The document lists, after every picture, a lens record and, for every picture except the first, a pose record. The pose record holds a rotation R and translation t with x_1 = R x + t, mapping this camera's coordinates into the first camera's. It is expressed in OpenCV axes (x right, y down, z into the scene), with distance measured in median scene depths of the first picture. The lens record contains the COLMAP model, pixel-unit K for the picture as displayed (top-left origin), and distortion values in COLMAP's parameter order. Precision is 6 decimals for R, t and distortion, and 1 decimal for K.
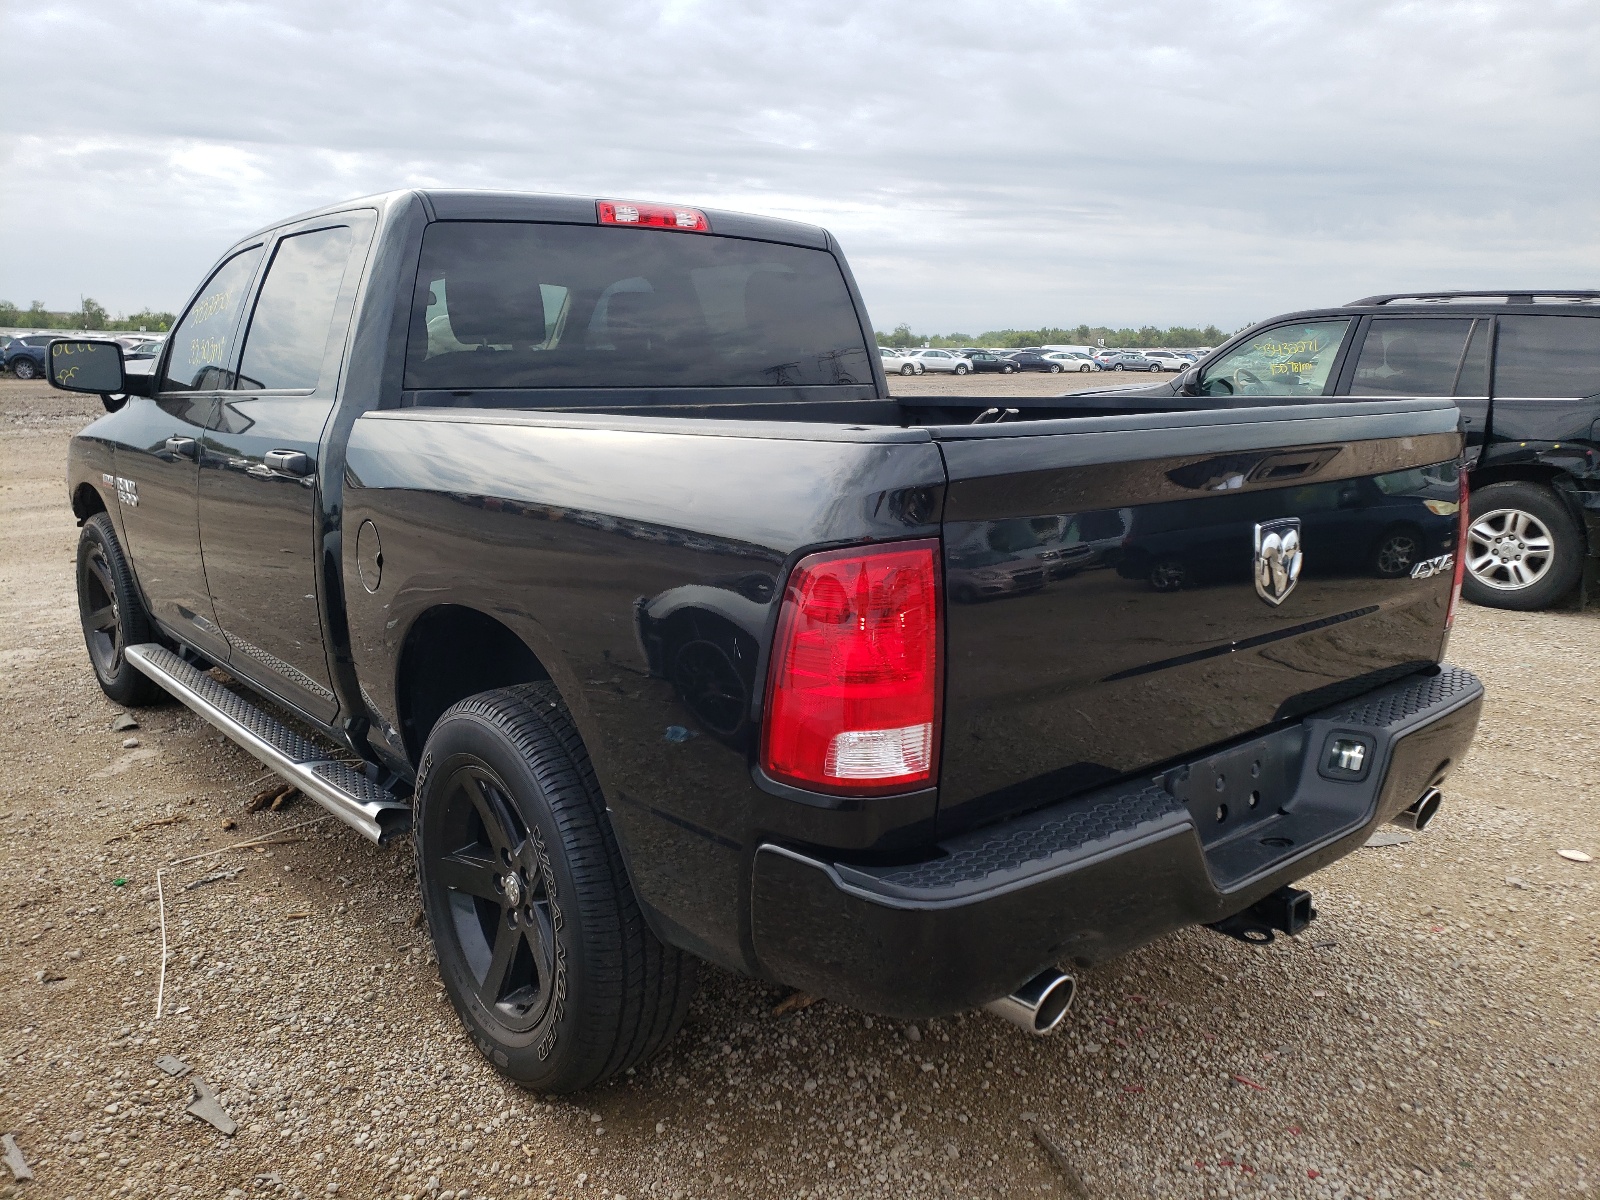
lens RADIAL K [[1215.9, 0, 800.0], [0, 1215.9, 600.0], [0, 0, 1]] dist [0.039846, -0.001190]
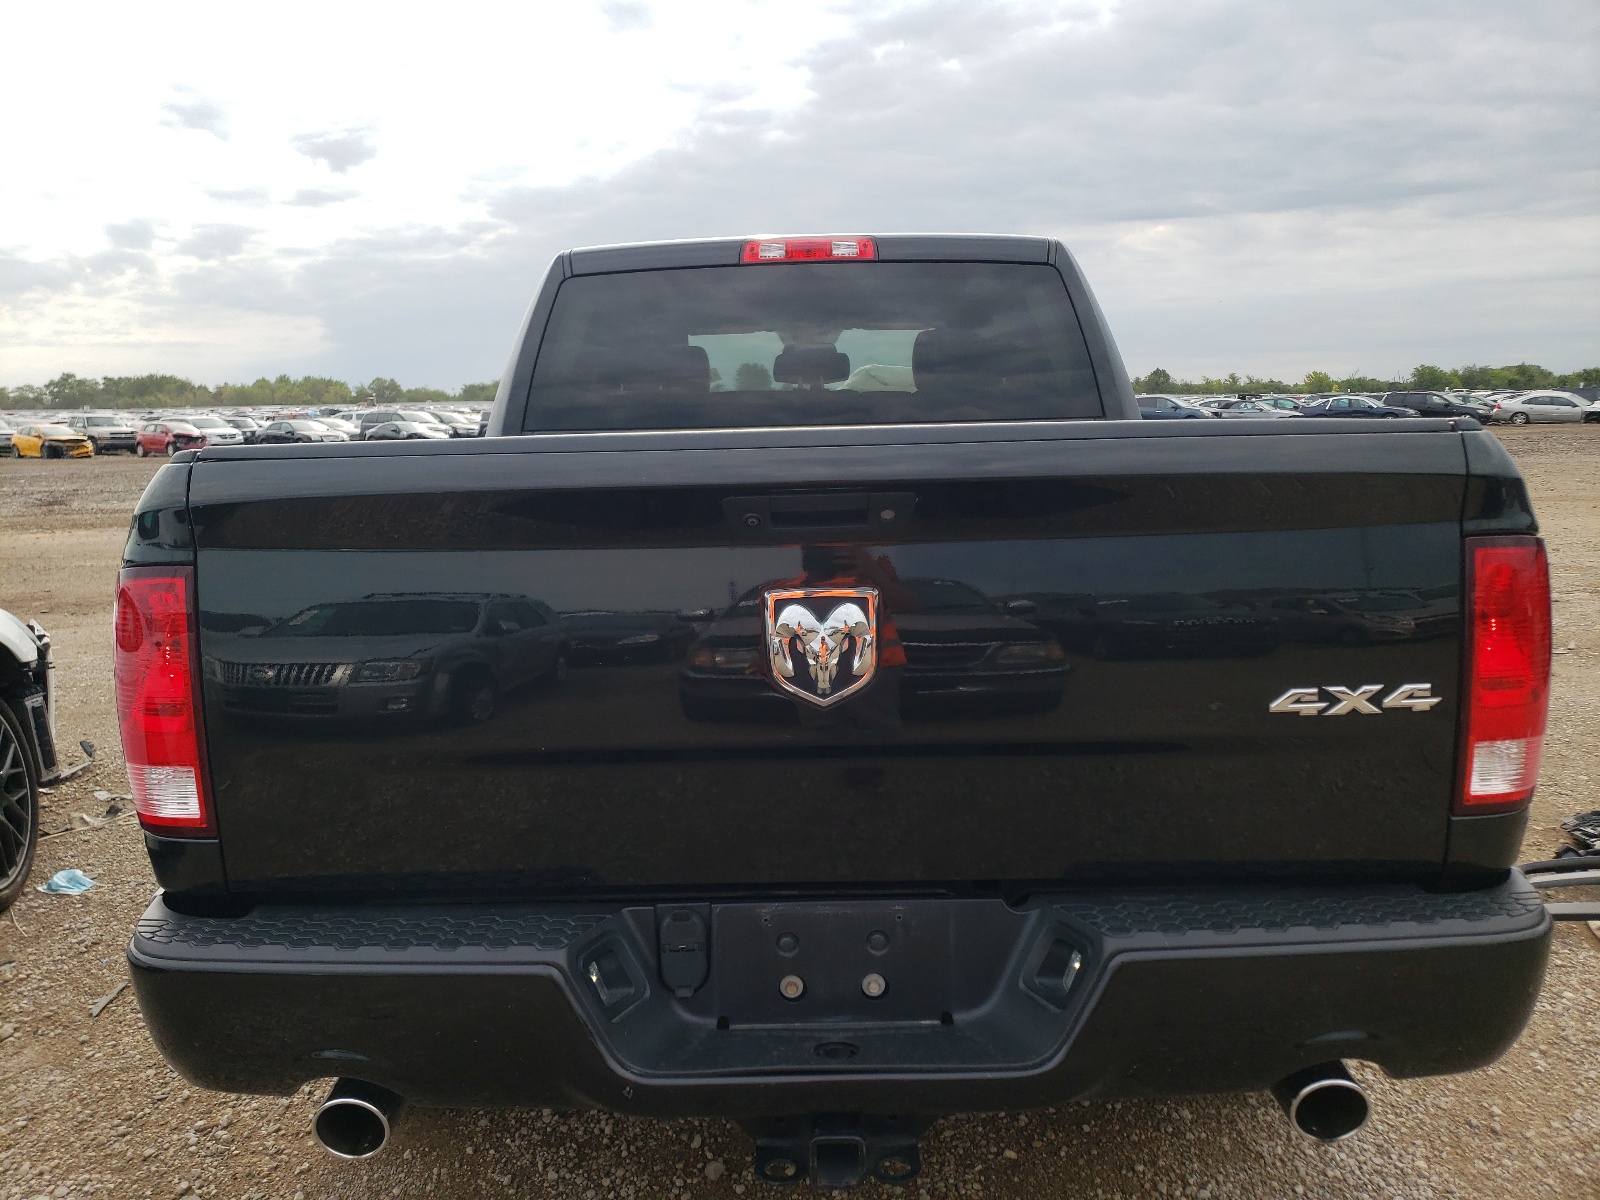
lens RADIAL K [[1206.4, 0, 800.0], [0, 1206.4, 600.0], [0, 0, 1]] dist [0.060827, -0.091384]
pose [[0.766708, 0.075460, -0.637545, 0.754541], [-0.103322, 0.994626, -0.006531, -0.047456], [0.633627, 0.070880, 0.770385, 0.415303]]
